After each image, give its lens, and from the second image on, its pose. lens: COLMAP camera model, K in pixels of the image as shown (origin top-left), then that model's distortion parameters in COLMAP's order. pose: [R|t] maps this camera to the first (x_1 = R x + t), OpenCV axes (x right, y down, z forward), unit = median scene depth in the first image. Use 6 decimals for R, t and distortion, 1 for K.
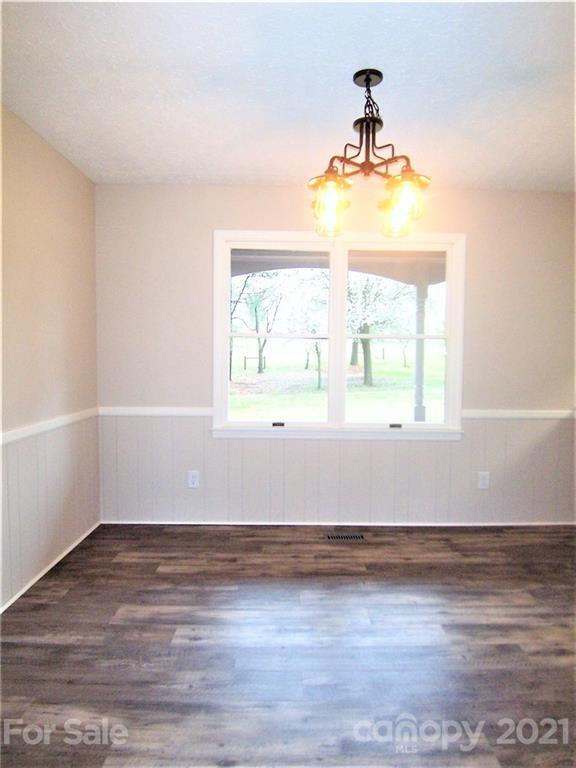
lens RADIAL K [[517.3, 0, 284.2], [0, 517.3, 388.0], [0, 0, 1]] dist [-0.011033, -0.046259]
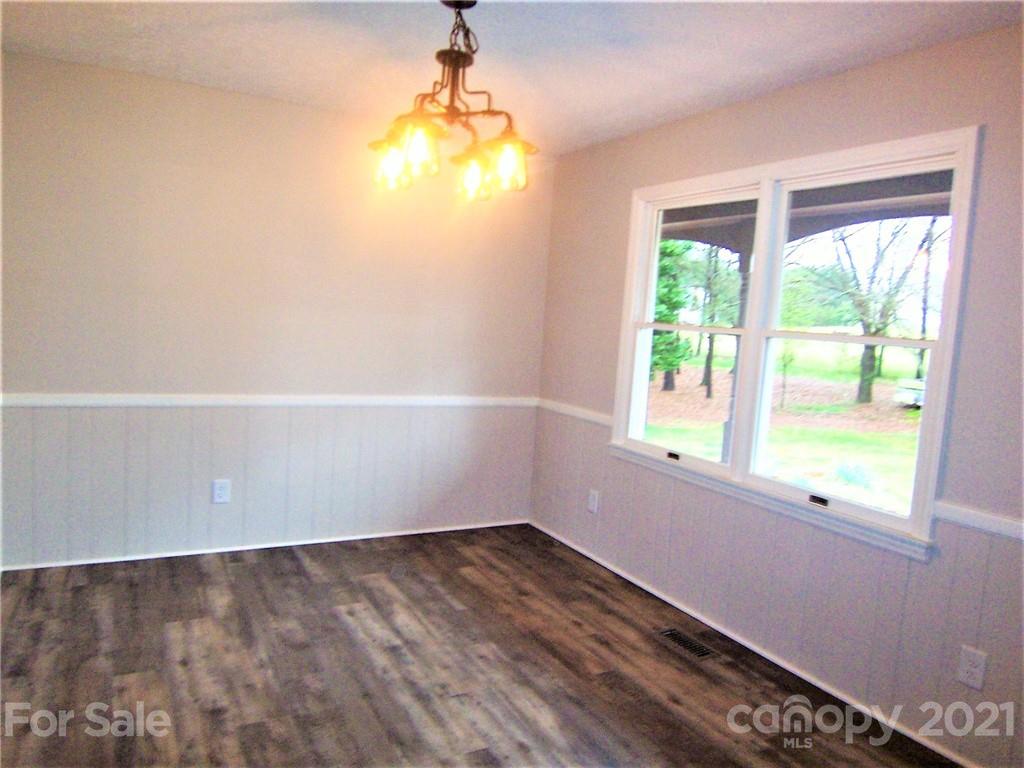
lens RADIAL K [[689.7, 0, 506.3], [0, 689.7, 375.8], [0, 0, 1]] dist [-0.011033, -0.046259]
pose [[0.485081, 0.101545, -0.868553, 0.805742], [-0.124505, 0.991136, 0.046341, -0.060544], [0.865560, 0.085660, 0.493424, 0.396884]]
